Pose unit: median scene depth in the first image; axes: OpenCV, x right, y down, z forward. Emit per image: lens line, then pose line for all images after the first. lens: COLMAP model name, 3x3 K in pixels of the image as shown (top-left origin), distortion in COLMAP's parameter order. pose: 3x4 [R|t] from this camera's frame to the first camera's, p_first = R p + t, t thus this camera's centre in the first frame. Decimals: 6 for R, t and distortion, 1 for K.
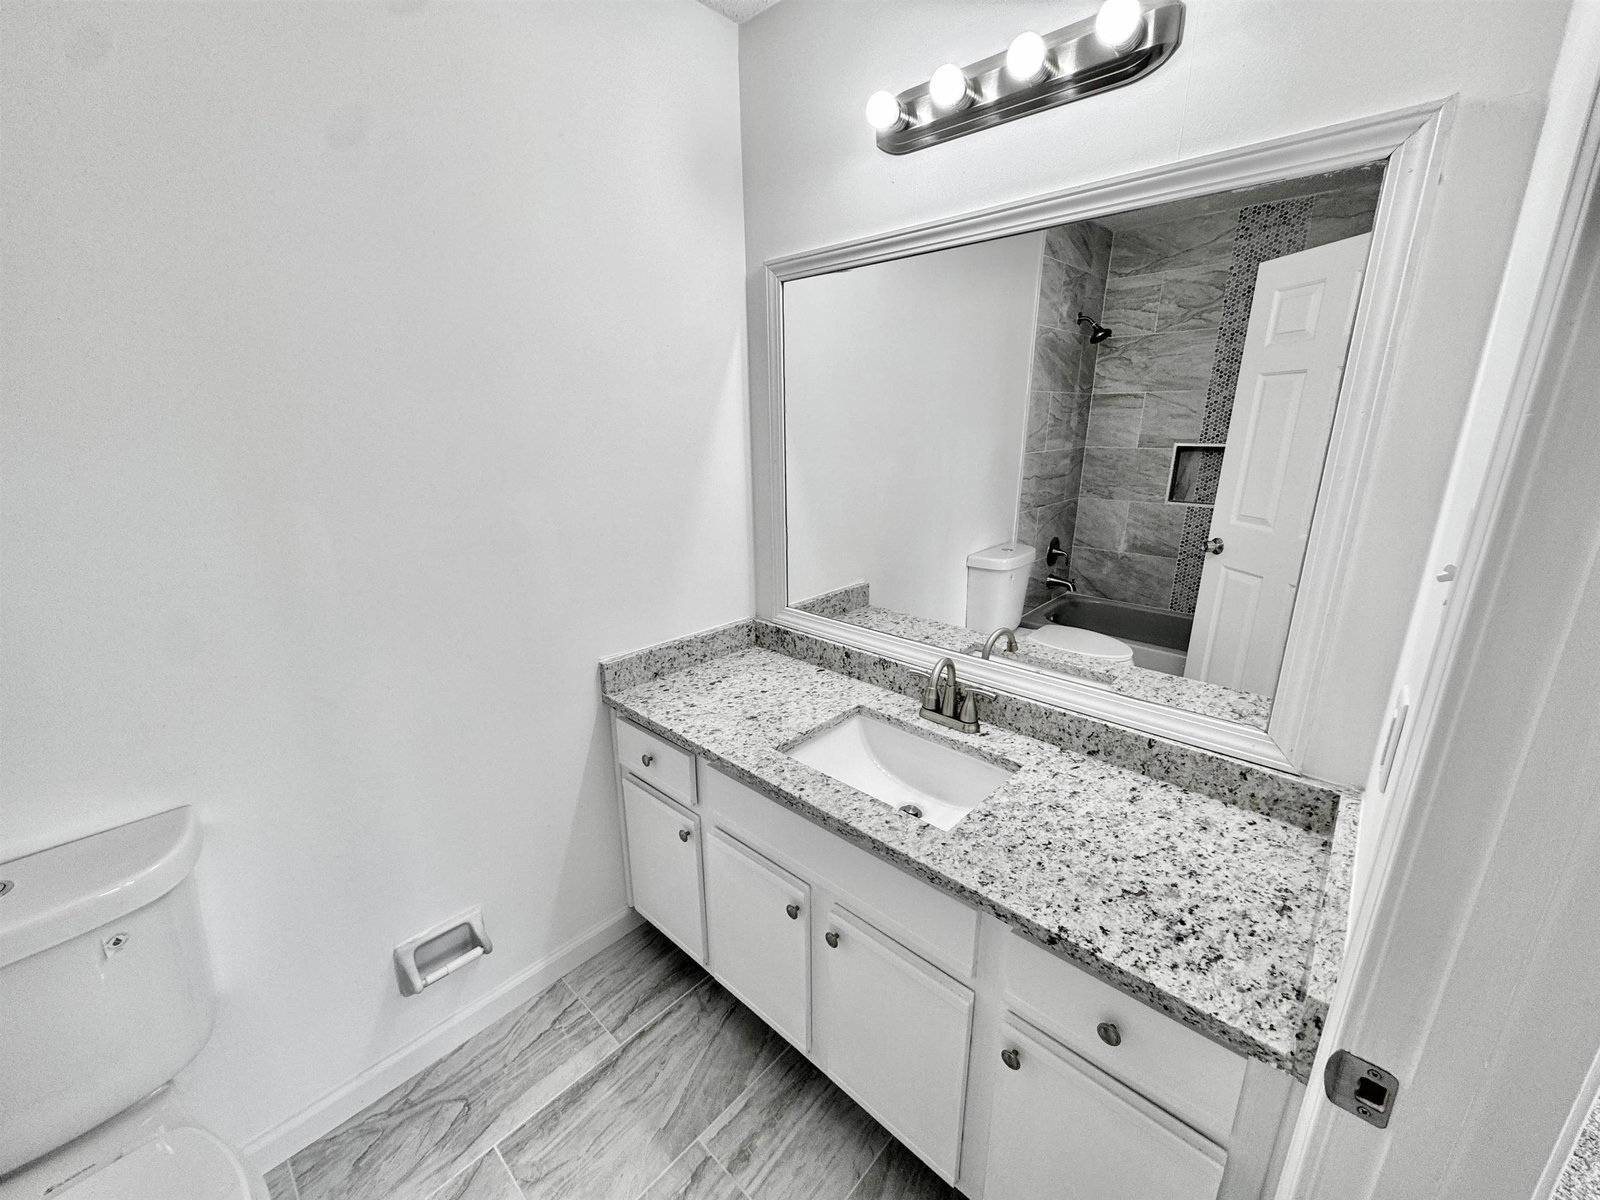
lens RADIAL K [[632.0, 0, 800.0], [0, 632.0, 600.0], [0, 0, 1]] dist [-0.000115, 0.000019]
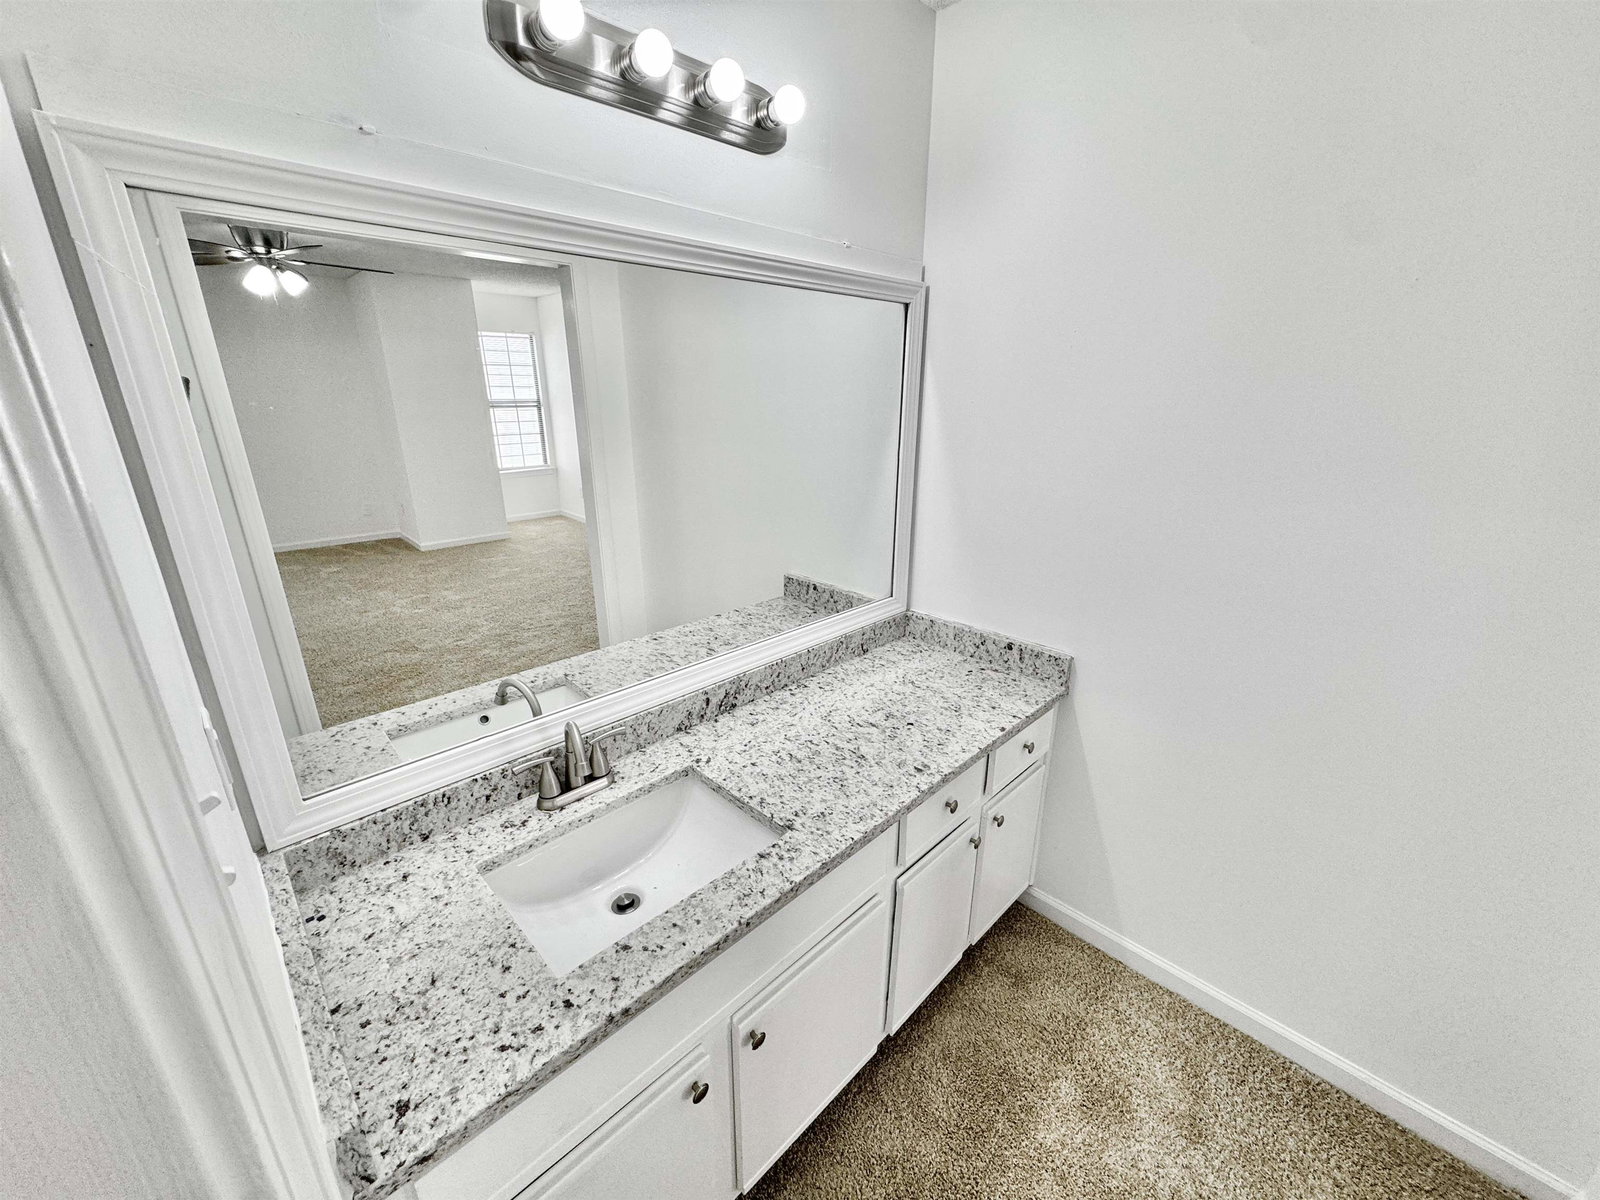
lens RADIAL K [[632.0, 0, 800.0], [0, 632.0, 600.0], [0, 0, 1]] dist [-0.000115, 0.000019]
pose [[0.075893, -0.302058, 0.950264, -0.577171], [0.271429, 0.923282, 0.271803, -0.239840], [-0.959461, 0.237302, 0.152058, 0.643282]]
